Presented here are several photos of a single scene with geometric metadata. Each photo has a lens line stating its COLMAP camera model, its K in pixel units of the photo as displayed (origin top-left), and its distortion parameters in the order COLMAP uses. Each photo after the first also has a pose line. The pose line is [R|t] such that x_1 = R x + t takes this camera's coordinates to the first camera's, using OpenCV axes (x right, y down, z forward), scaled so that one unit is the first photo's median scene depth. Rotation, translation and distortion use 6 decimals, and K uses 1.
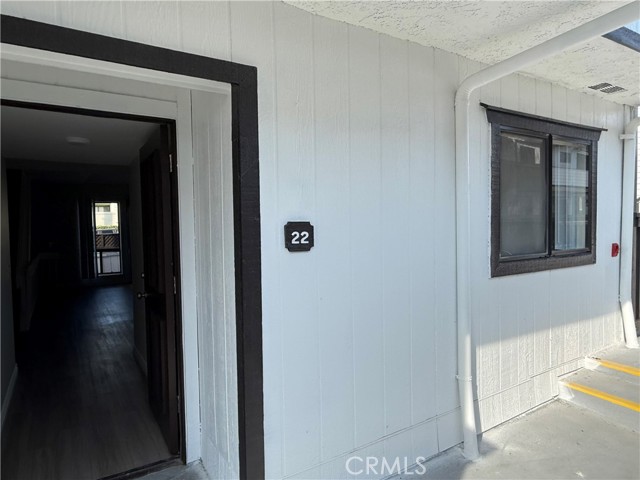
lens RADIAL K [[403.2, 0, 317.8], [0, 403.2, 239.5], [0, 0, 1]] dist [-0.000270, 0.000262]
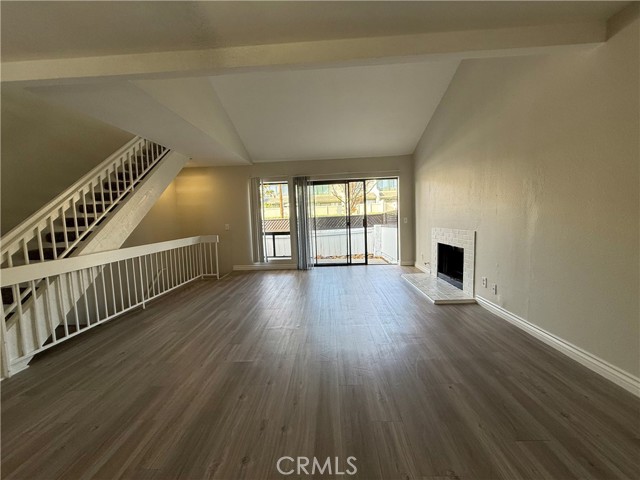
lens RADIAL K [[255.1, 0, 318.0], [0, 255.1, 237.1], [0, 0, 1]] dist [0.000432, -0.000380]
pose [[0.813698, 0.026299, -0.580693, -0.101829], [0.002246, 0.998826, 0.048383, 0.006568], [0.581284, -0.040673, 0.812684, 0.581872]]
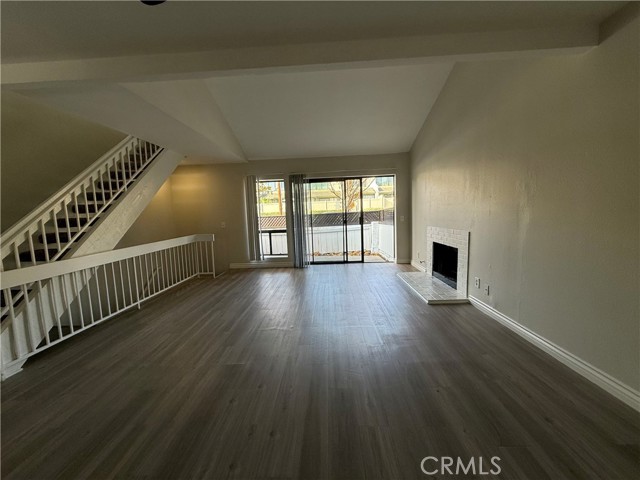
lens RADIAL K [[255.1, 0, 317.9], [0, 255.1, 237.5], [0, 0, 1]] dist [0.000432, -0.000380]
pose [[0.814936, 0.038096, -0.578298, -0.096512], [0.003508, 0.997495, 0.070654, -0.001125], [0.579541, -0.059608, 0.812760, 0.586561]]
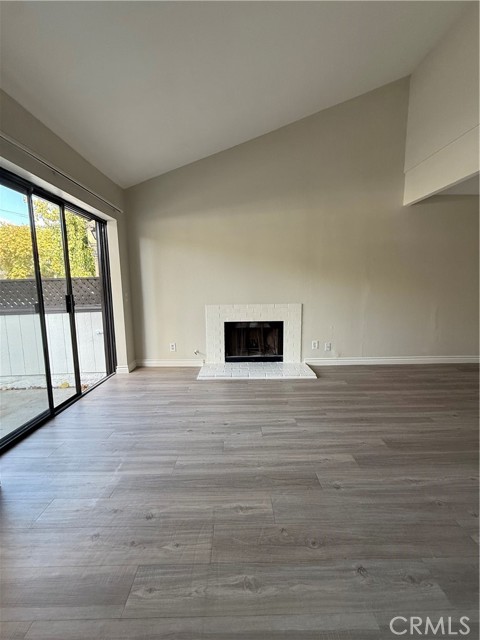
lens RADIAL K [[255.1, 0, 241.1], [0, 255.1, 318.7], [0, 0, 1]] dist [0.000432, -0.000380]
pose [[0.530820, -0.097654, 0.841840, -0.495334], [0.037573, 0.995074, 0.091738, 0.000106], [-0.846651, -0.017066, 0.531874, 0.850526]]
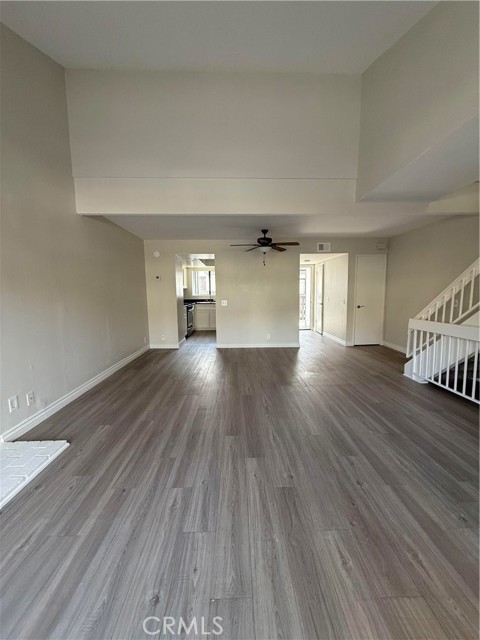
lens RADIAL K [[255.1, 0, 239.9], [0, 255.1, 318.3], [0, 0, 1]] dist [0.000432, -0.000380]
pose [[-0.848698, -0.033361, 0.527824, -0.406918], [0.043810, 0.990144, 0.133025, -0.018631], [-0.527060, 0.136022, -0.838872, 1.034165]]
